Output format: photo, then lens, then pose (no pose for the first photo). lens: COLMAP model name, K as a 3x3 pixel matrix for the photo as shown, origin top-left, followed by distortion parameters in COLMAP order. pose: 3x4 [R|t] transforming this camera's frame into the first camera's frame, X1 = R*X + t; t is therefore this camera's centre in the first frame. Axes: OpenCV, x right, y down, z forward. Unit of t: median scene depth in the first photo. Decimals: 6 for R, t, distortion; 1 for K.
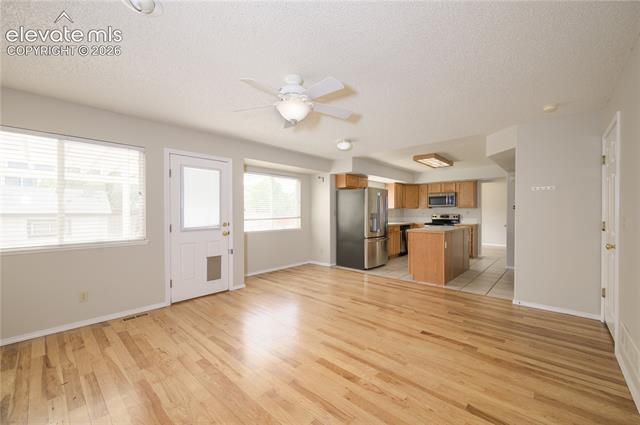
lens RADIAL K [[254.4, 0, 315.0], [0, 254.4, 211.5], [0, 0, 1]] dist [0.000095, -0.000464]
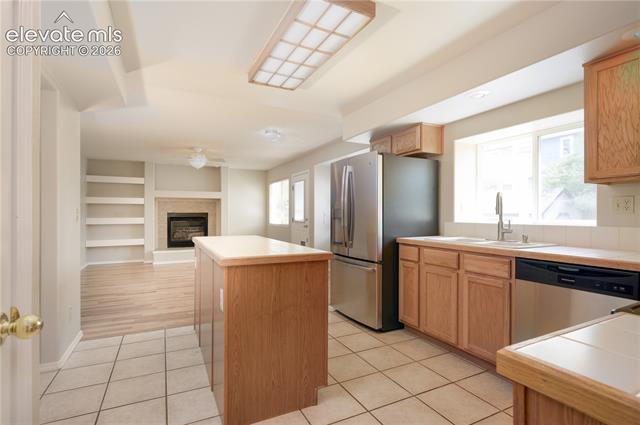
lens RADIAL K [[307.0, 0, 326.9], [0, 307.0, 214.7], [0, 0, 1]] dist [0.002611, -0.000874]
pose [[-0.306387, 0.000869, -0.951907, 1.151715], [0.002061, 0.999998, 0.000249, 0.025143], [0.951905, -0.001886, -0.306388, 1.591964]]
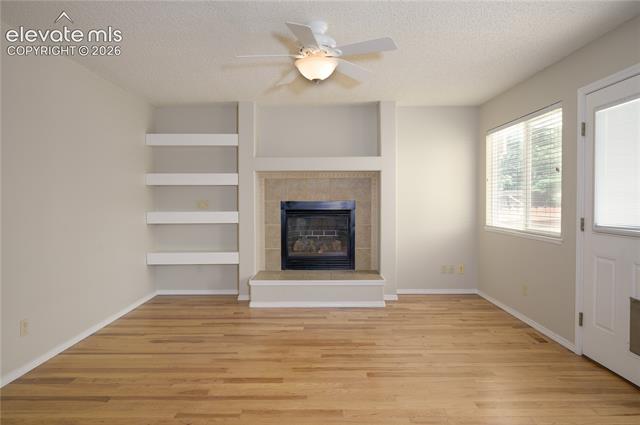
lens RADIAL K [[398.3, 0, 316.1], [0, 398.3, 204.1], [0, 0, 1]] dist [-0.000123, -0.003153]
pose [[-0.729023, 0.012011, -0.684383, 0.425018], [0.004841, 0.999912, 0.012391, 0.004180], [0.684472, 0.005720, -0.729017, 1.065343]]
